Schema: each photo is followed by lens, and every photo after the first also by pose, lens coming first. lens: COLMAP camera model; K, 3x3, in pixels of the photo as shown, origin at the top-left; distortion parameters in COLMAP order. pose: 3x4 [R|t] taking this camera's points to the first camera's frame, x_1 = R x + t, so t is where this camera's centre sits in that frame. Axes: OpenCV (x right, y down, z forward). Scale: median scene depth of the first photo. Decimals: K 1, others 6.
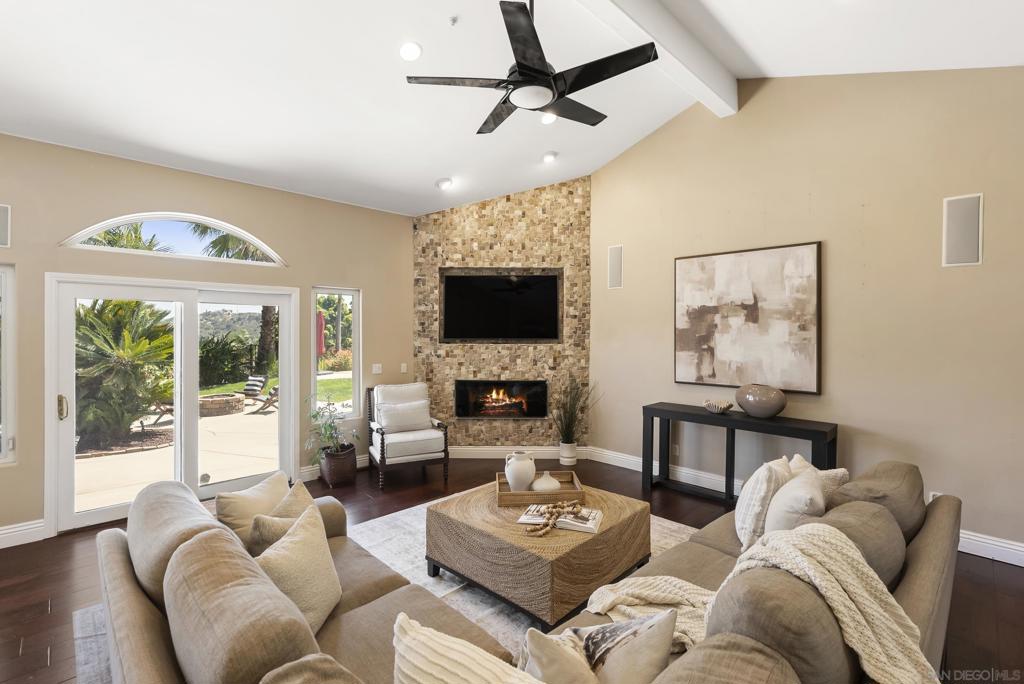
lens RADIAL K [[467.2, 0, 506.2], [0, 467.2, 338.0], [0, 0, 1]] dist [-0.009488, 0.002501]
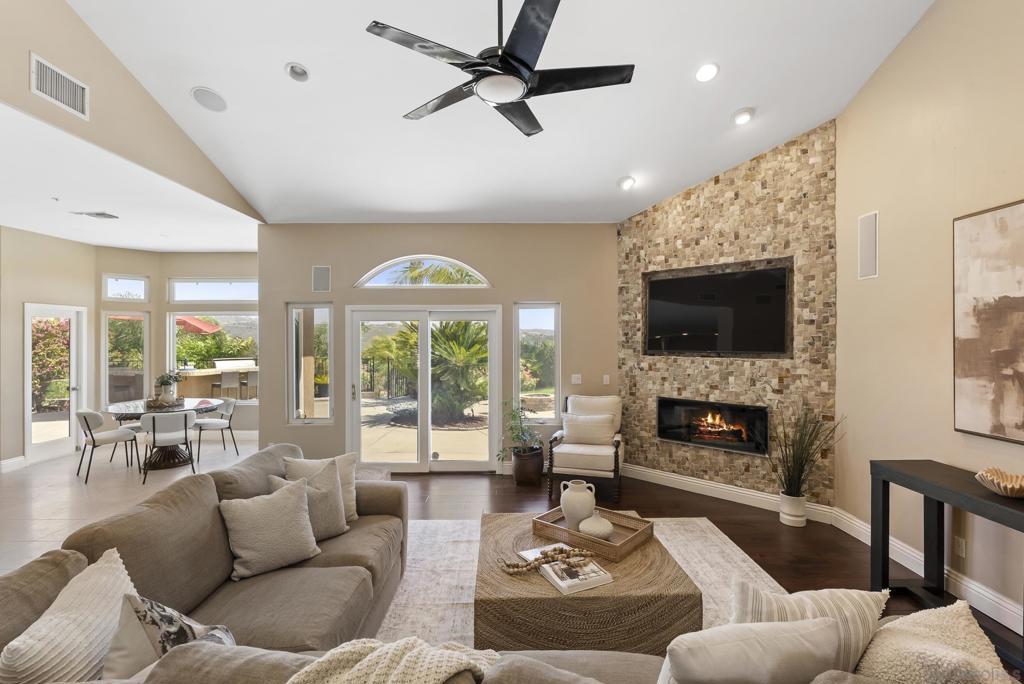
lens RADIAL K [[467.2, 0, 512.2], [0, 467.2, 345.5], [0, 0, 1]] dist [-0.009488, 0.002501]
pose [[0.713460, 0.005756, -0.700673, 0.321186], [-0.007100, 0.999974, 0.000985, -0.006762], [0.700660, 0.004273, 0.713482, 0.165597]]
